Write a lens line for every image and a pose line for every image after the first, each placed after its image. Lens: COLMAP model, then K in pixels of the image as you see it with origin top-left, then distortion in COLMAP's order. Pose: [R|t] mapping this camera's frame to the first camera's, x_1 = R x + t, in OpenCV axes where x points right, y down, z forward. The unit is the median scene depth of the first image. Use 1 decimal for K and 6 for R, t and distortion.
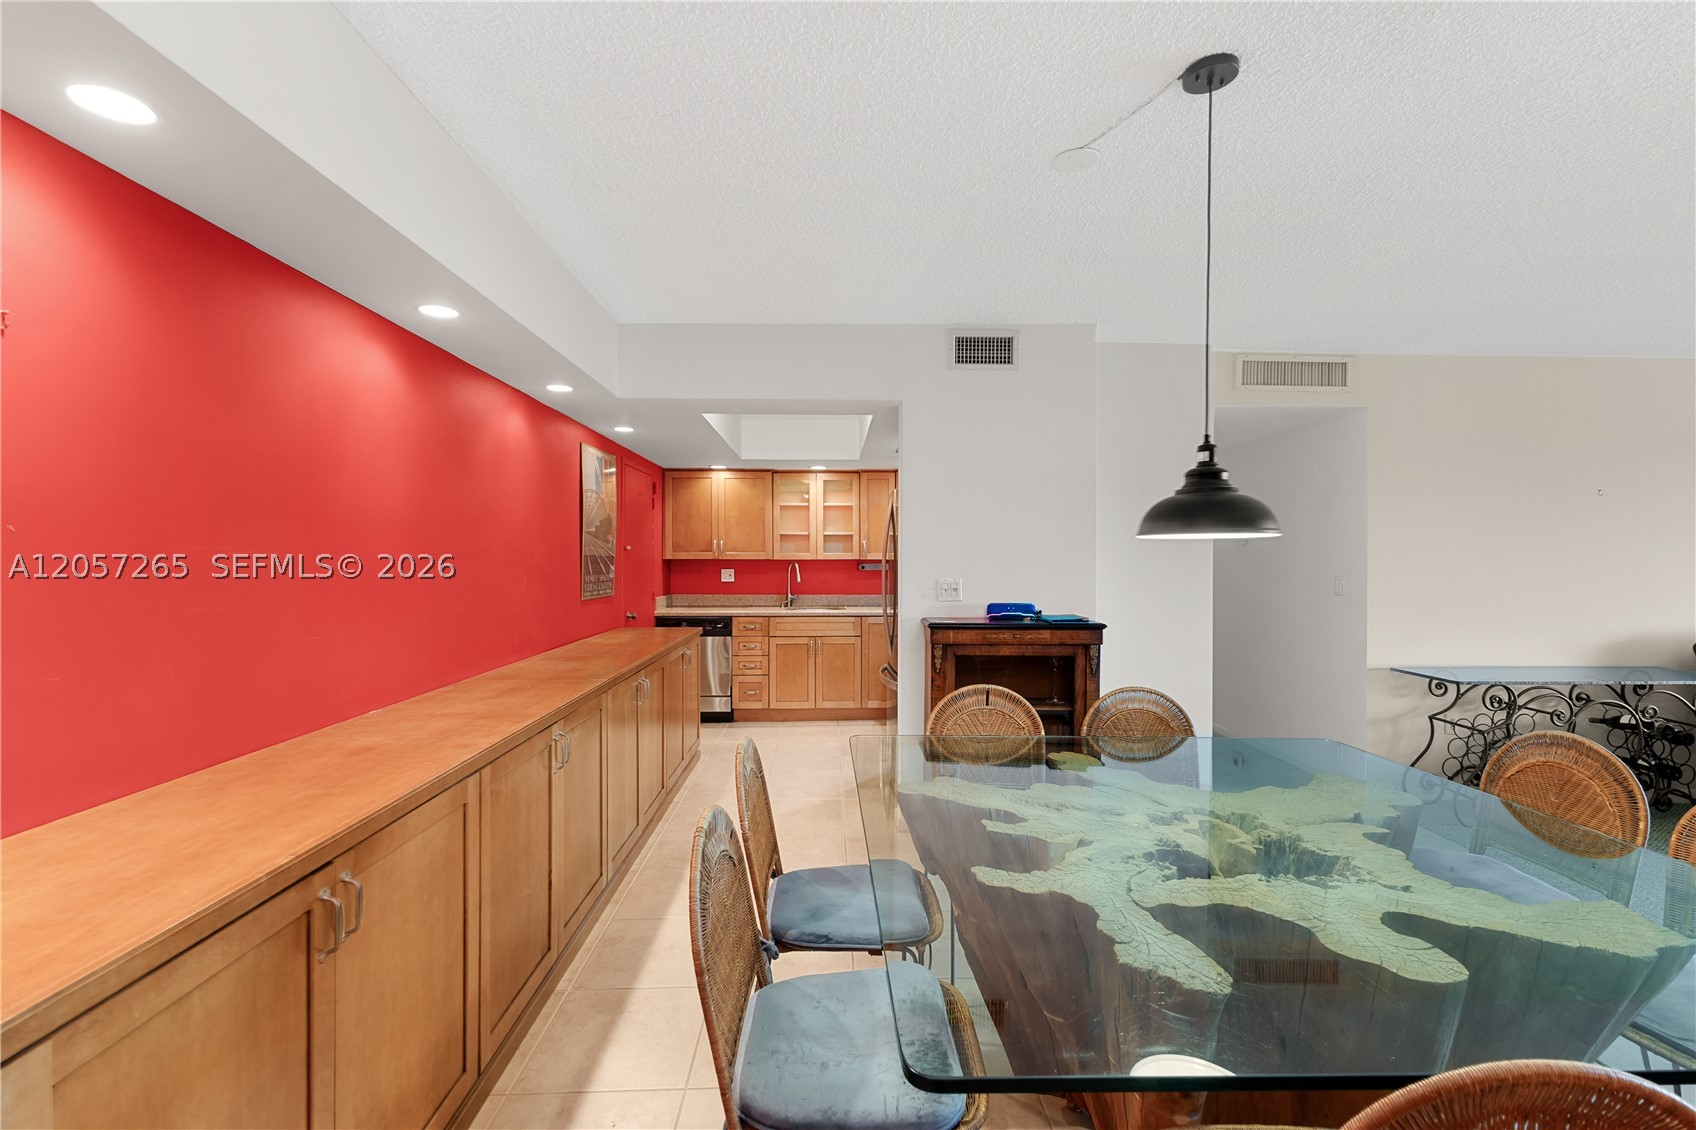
lens RADIAL K [[731.0, 0, 848.0], [0, 731.0, 565.0], [0, 0, 1]] dist [0.001576, 0.000017]
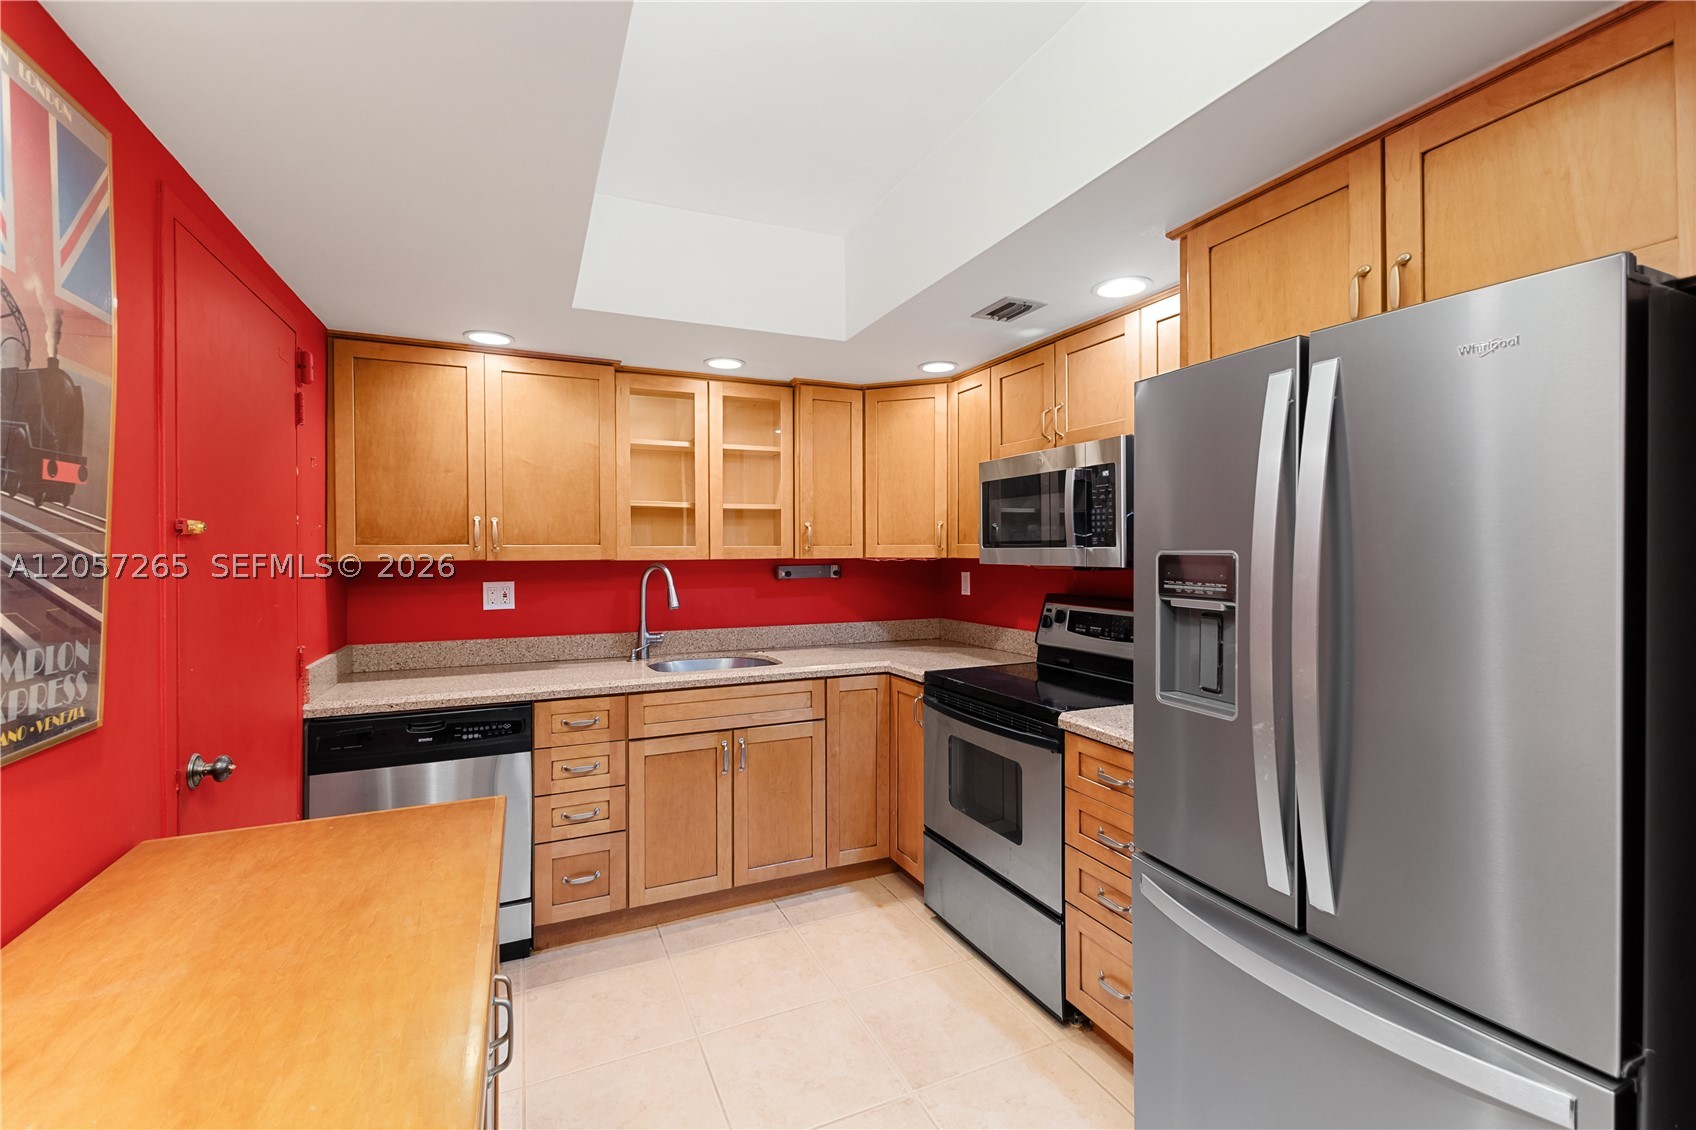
lens RADIAL K [[723.0, 0, 852.7], [0, 723.0, 554.5], [0, 0, 1]] dist [0.000324, -0.000032]
pose [[0.923251, -0.005046, 0.384164, -0.140376], [0.007344, 0.999963, -0.004516, -0.008223], [-0.384127, 0.006991, 0.923254, 0.526625]]
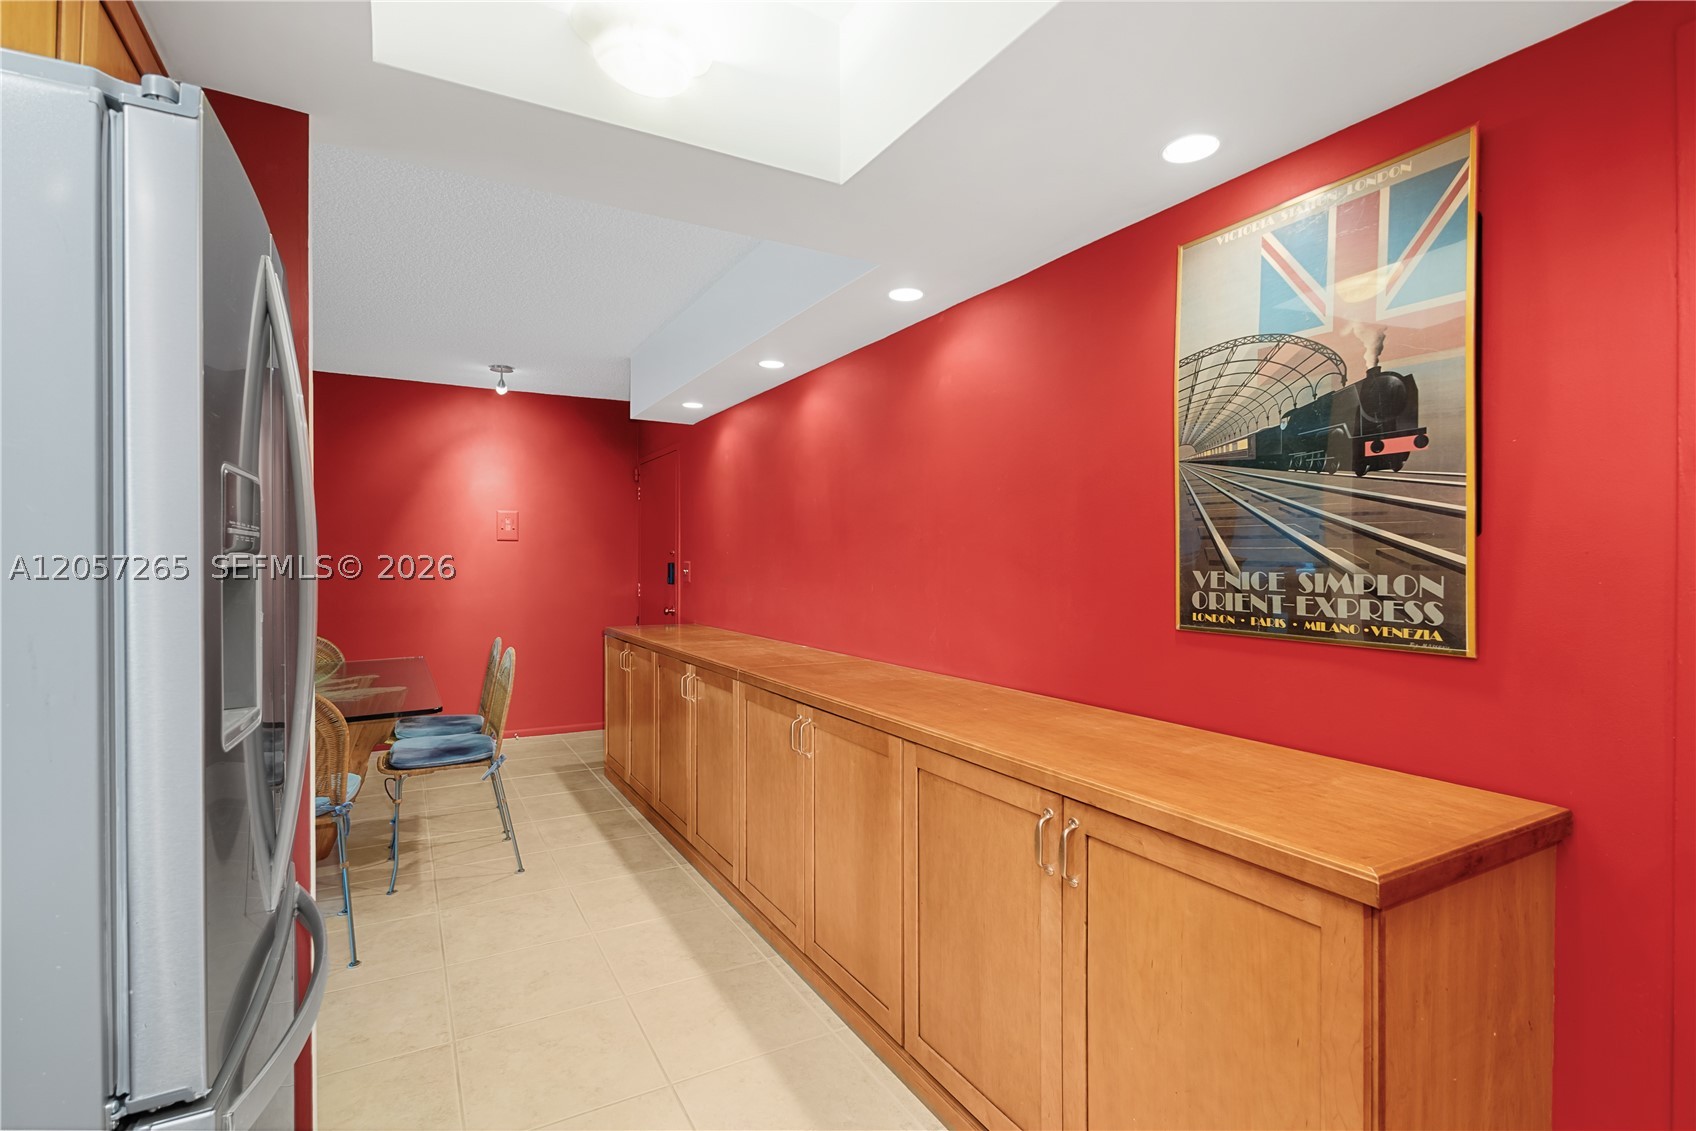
lens RADIAL K [[802.0, 0, 815.7], [0, 802.0, 567.9], [0, 0, 1]] dist [0.000765, 0.000105]
pose [[-0.893837, 0.000895, -0.448392, 0.012650], [-0.008933, 0.999764, 0.019803, 0.003856], [0.448304, 0.021706, -0.893618, 0.864943]]
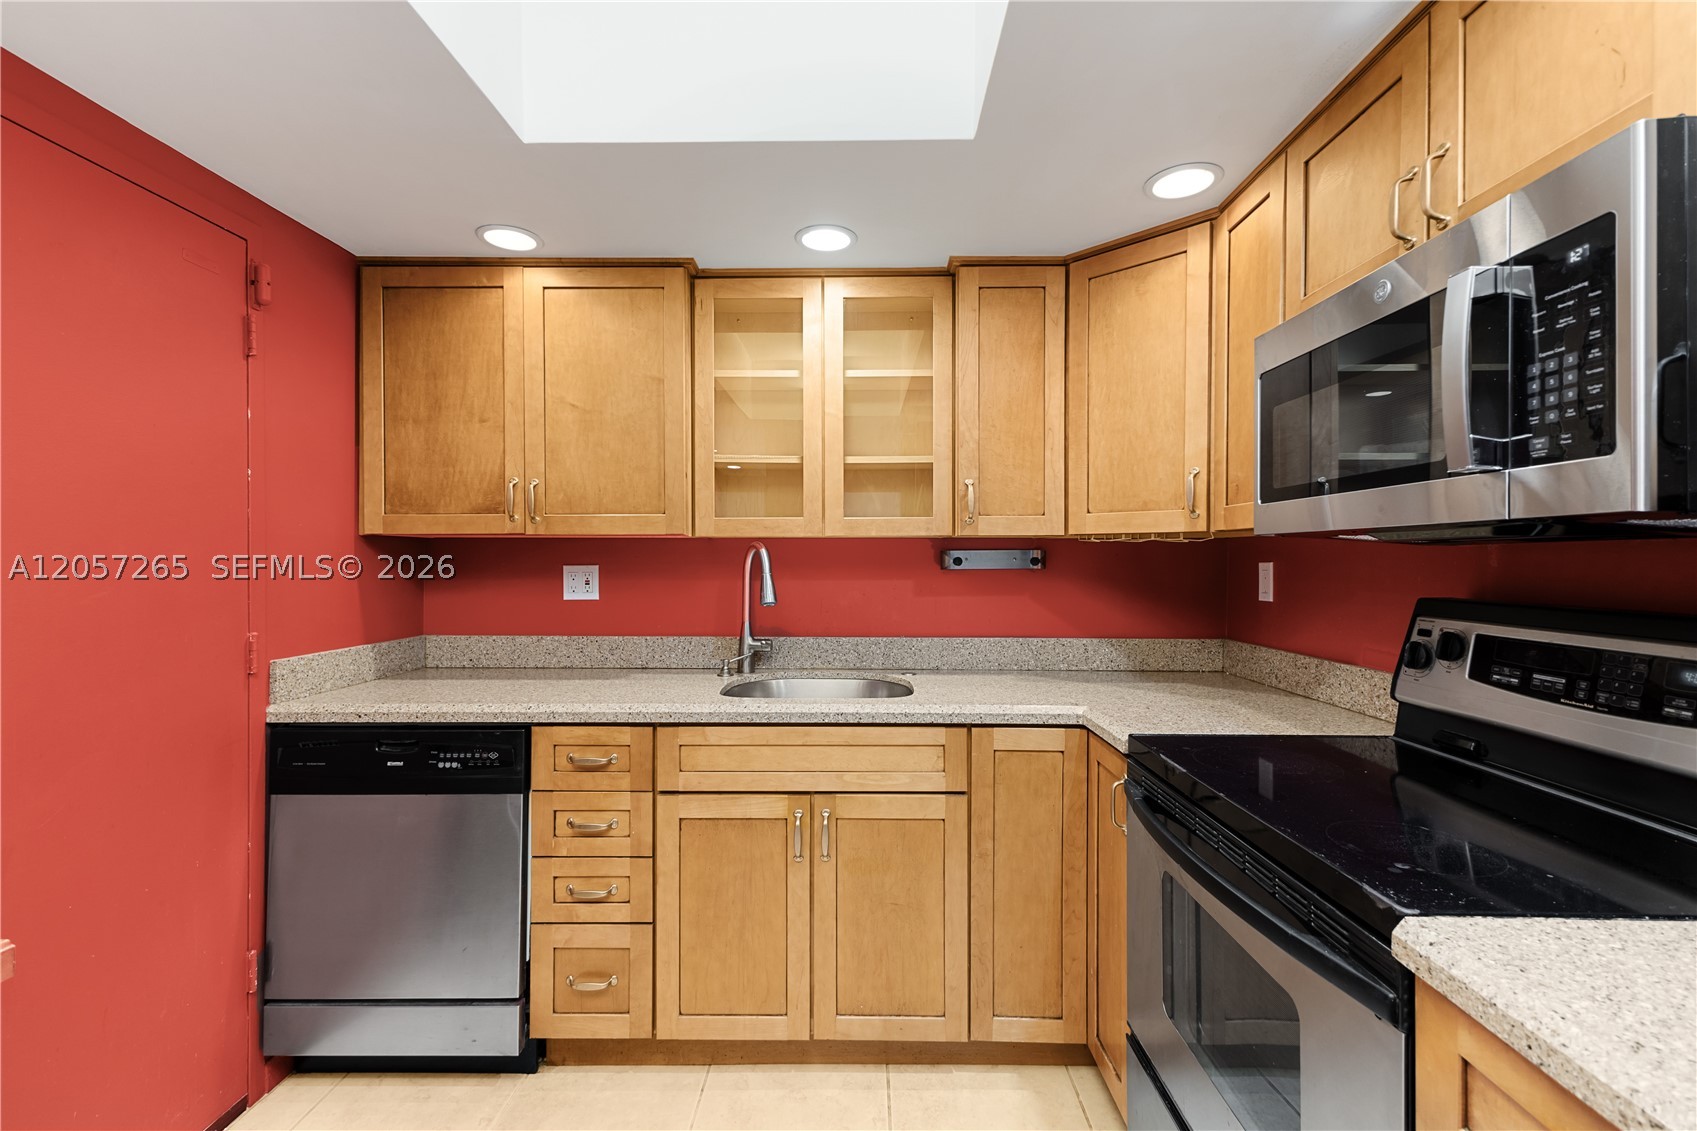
lens RADIAL K [[746.9, 0, 852.3], [0, 746.9, 562.9], [0, 0, 1]] dist [0.014730, -0.000332]
pose [[0.998954, 0.000705, -0.045727, -0.014086], [-0.000939, 0.999987, -0.005084, 0.006125], [0.045723, 0.005122, 0.998941, 0.664055]]
